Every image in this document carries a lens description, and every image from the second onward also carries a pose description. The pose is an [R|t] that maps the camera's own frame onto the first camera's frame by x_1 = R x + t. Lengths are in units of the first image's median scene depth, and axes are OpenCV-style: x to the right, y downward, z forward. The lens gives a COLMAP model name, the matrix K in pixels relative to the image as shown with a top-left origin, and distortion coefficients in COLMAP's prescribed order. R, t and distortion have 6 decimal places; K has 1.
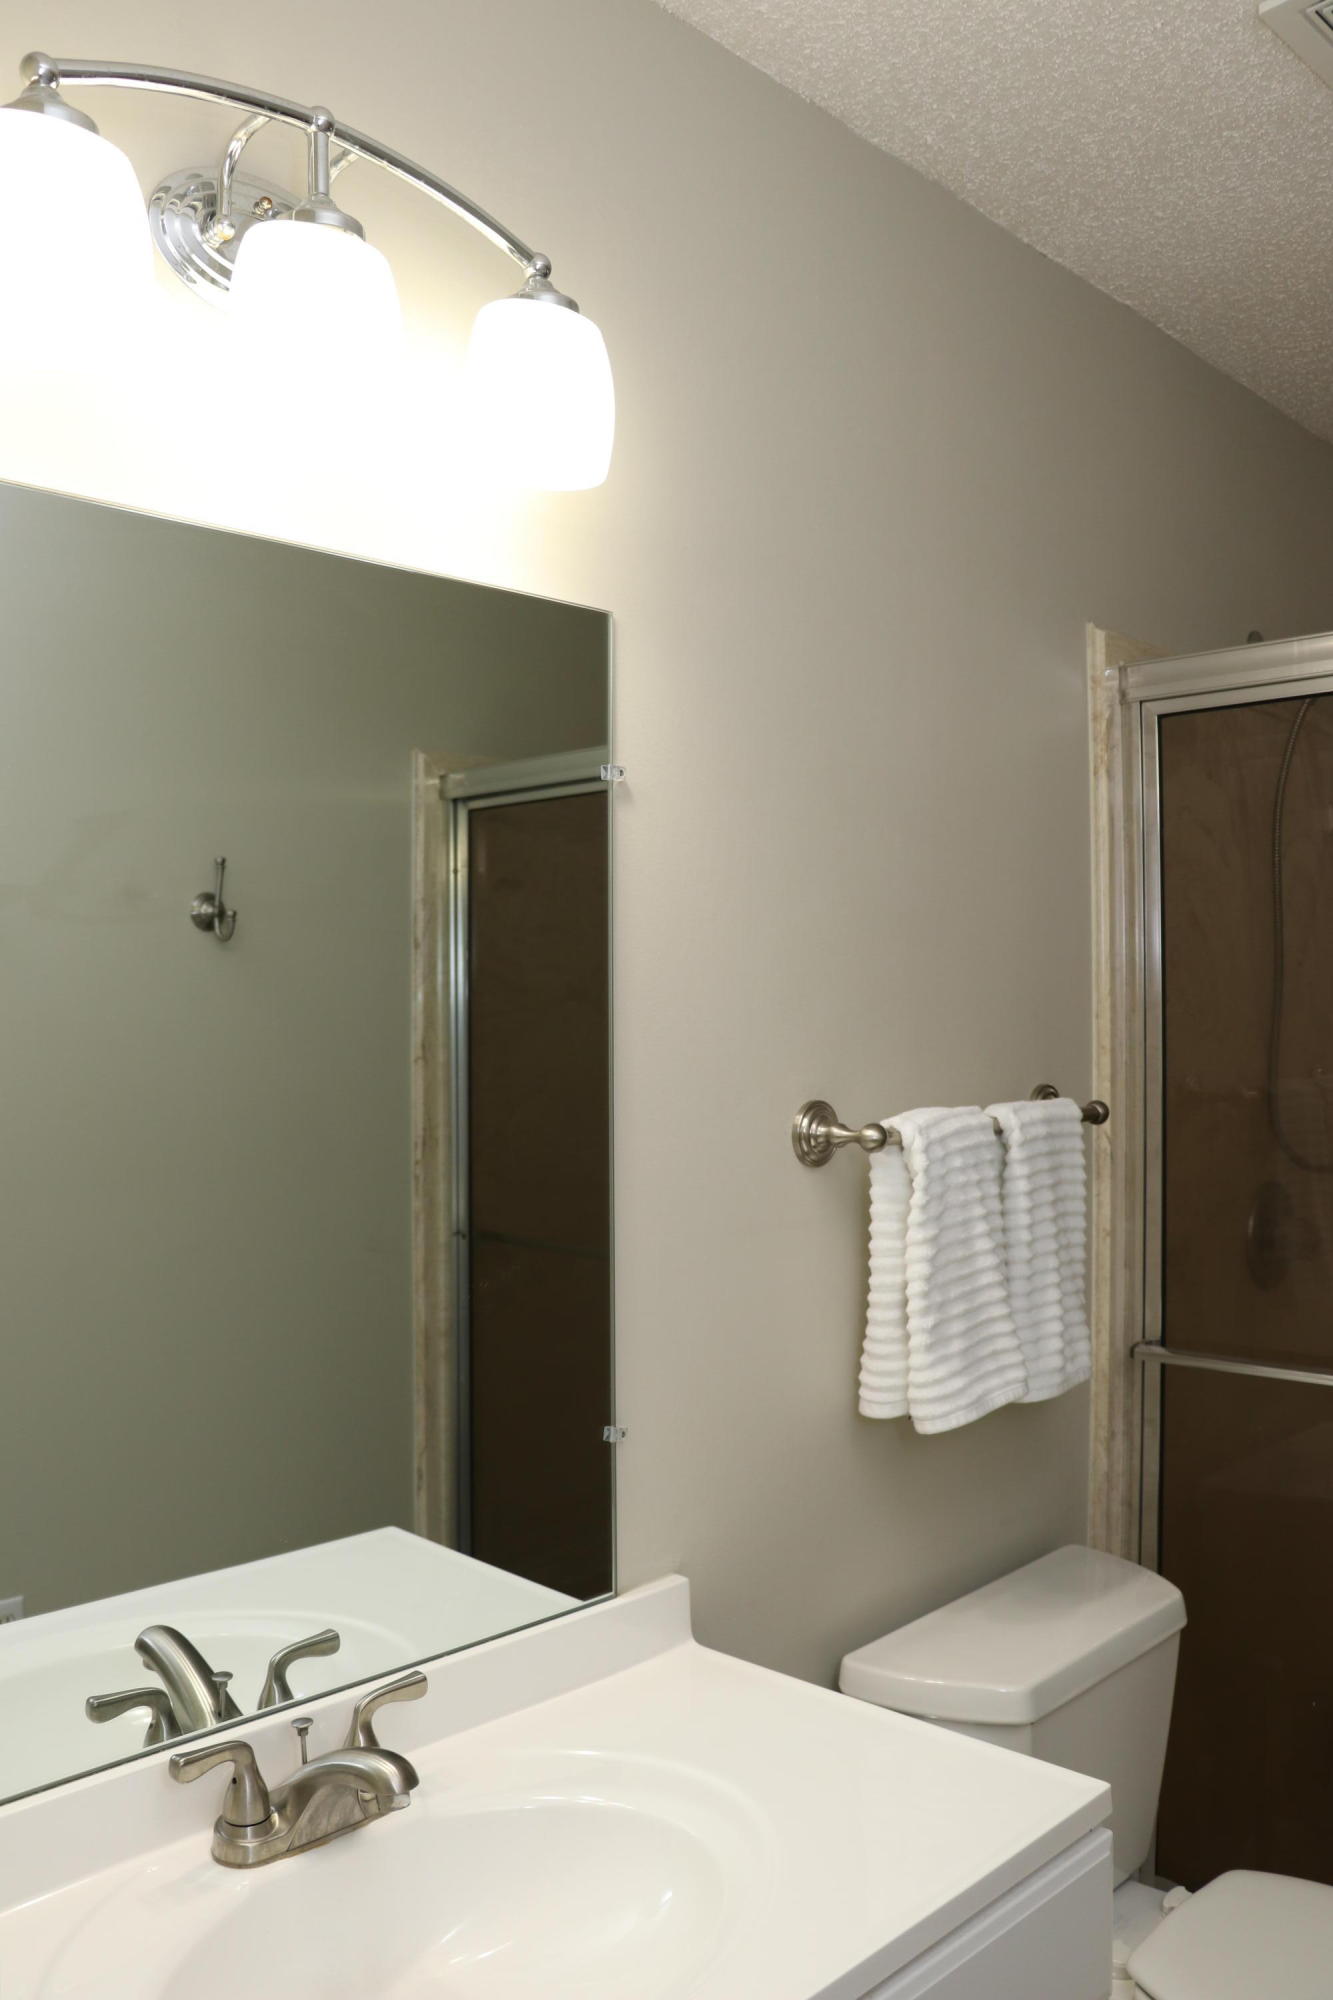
lens RADIAL K [[1621.0, 0, 681.1], [0, 1621.0, 1010.6], [0, 0, 1]] dist [-0.182122, 0.142744]
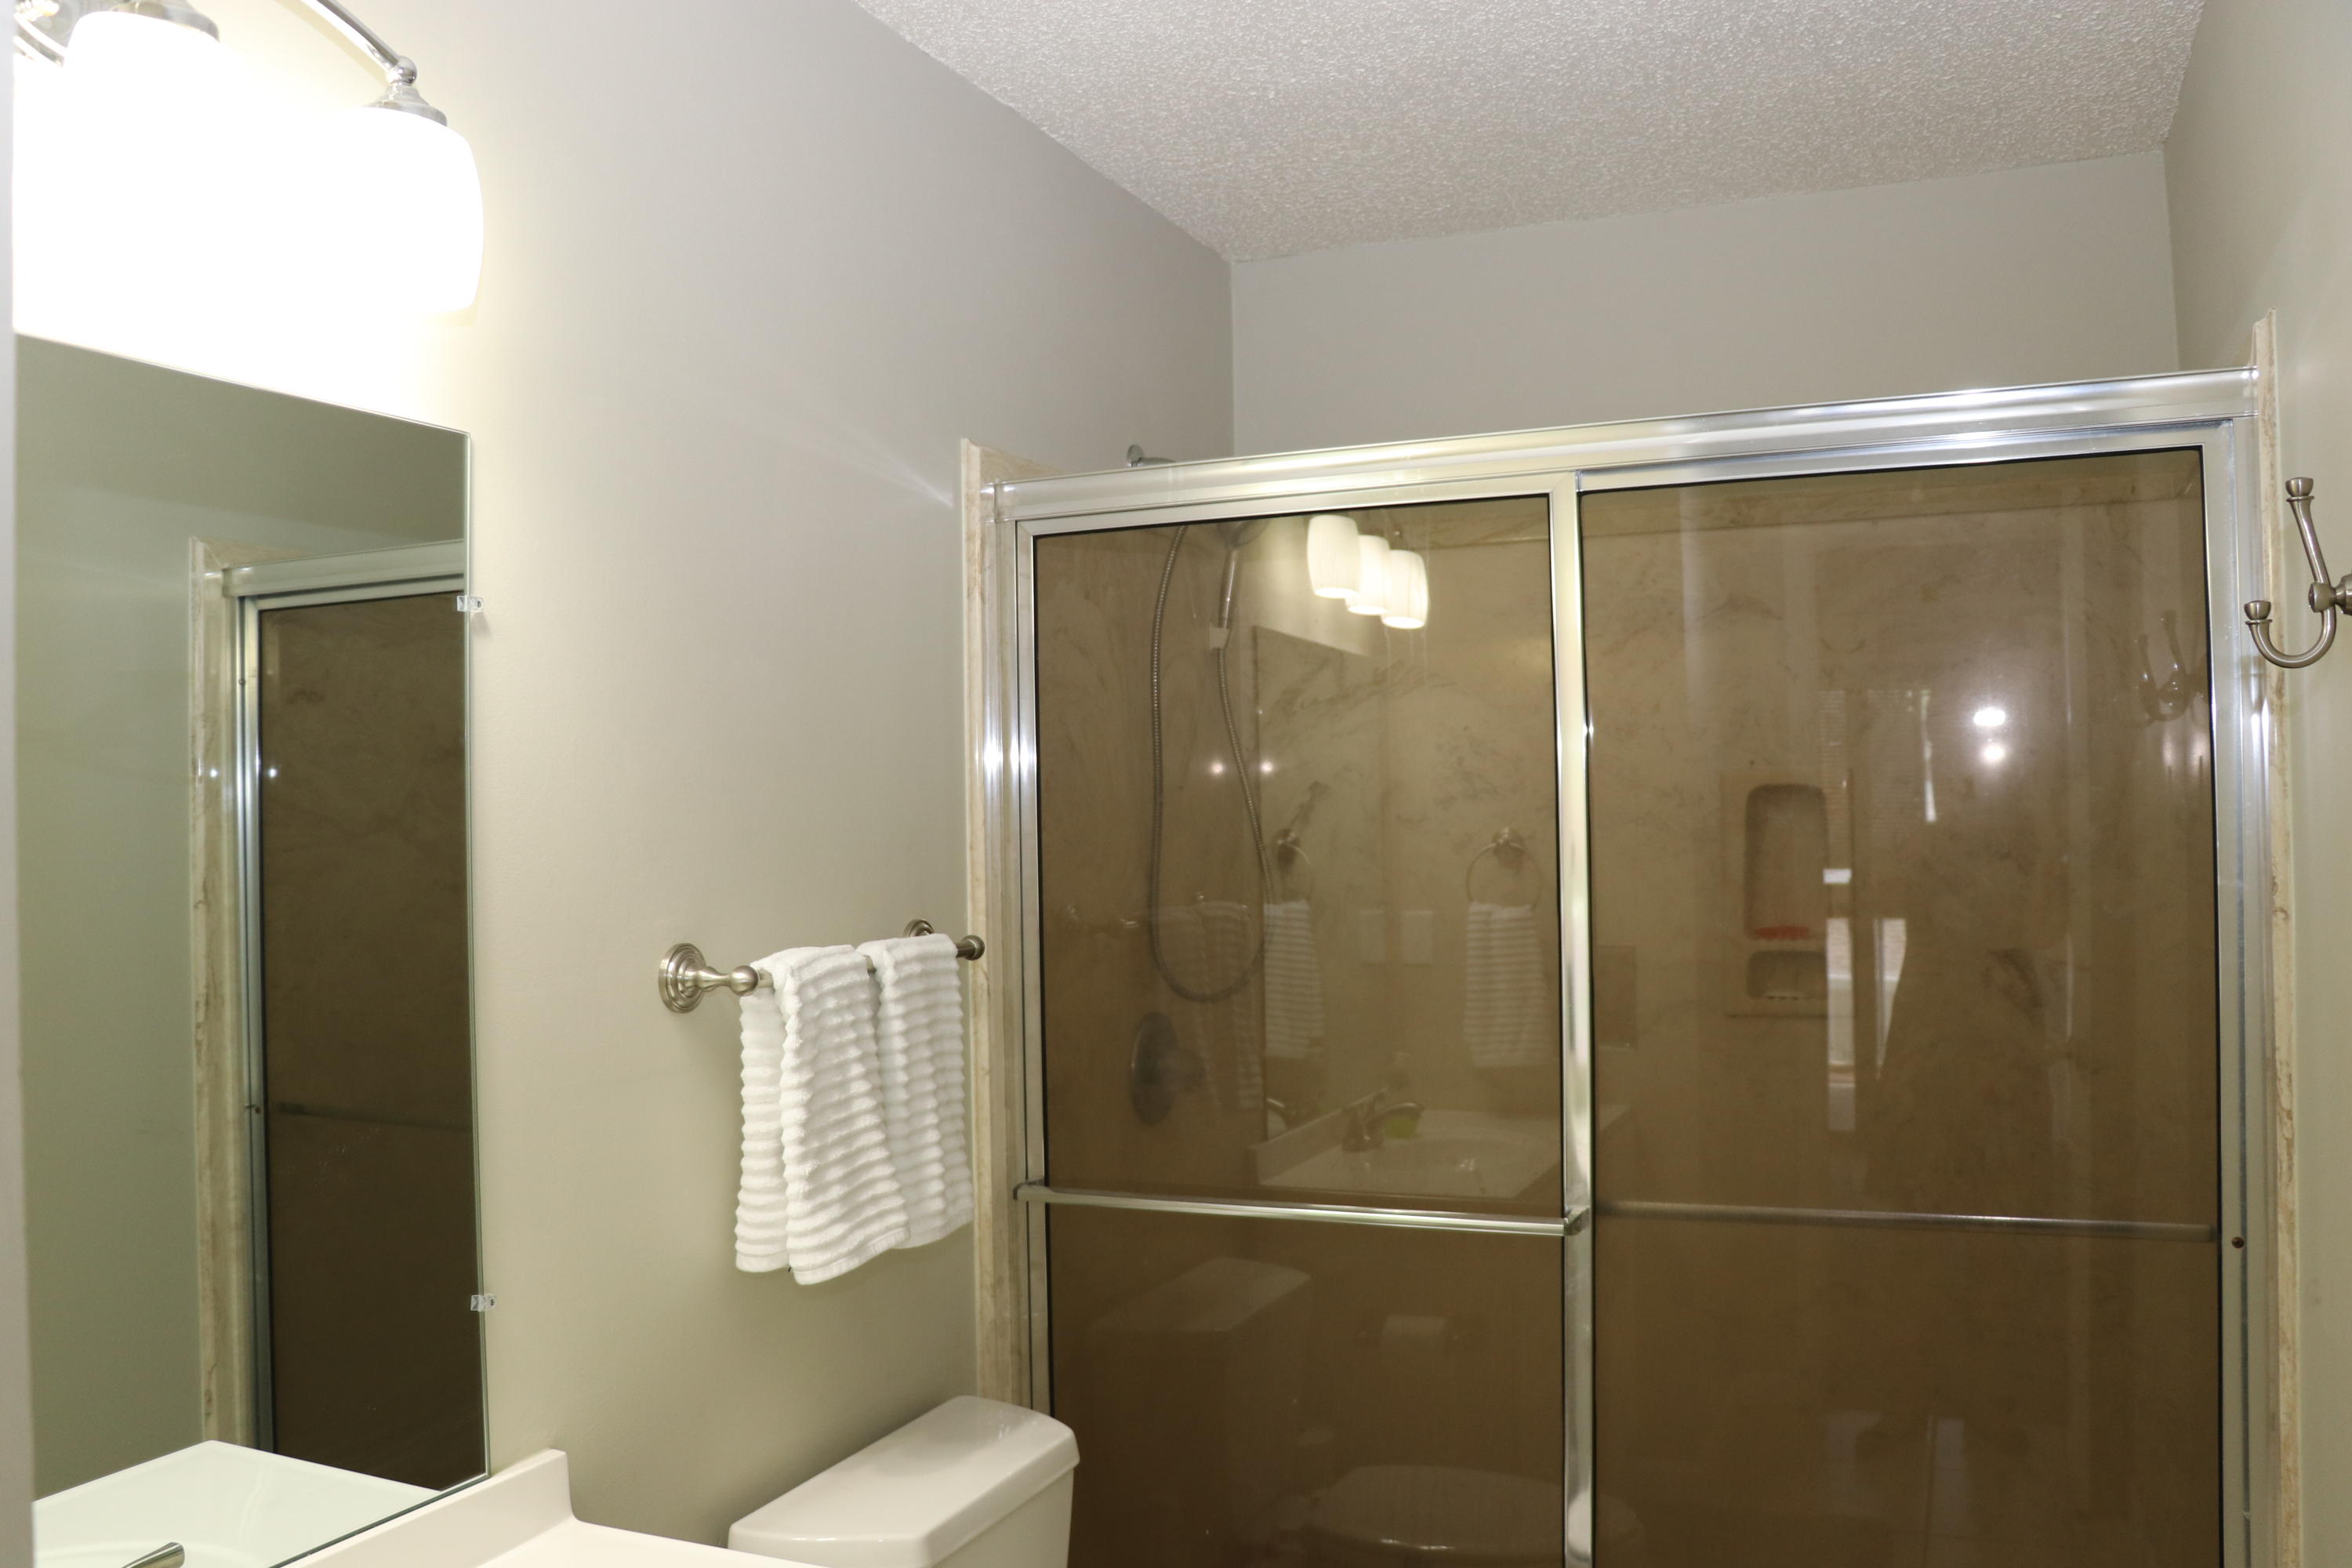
lens RADIAL K [[1906.3, 0, 1159.4], [0, 1906.3, 791.1], [0, 0, 1]] dist [-0.182122, 0.142744]
pose [[0.939666, -0.005926, 0.342042, -0.026992], [0.012349, 0.999786, -0.016605, -0.010704], [-0.341870, 0.019827, 0.939538, -0.122165]]
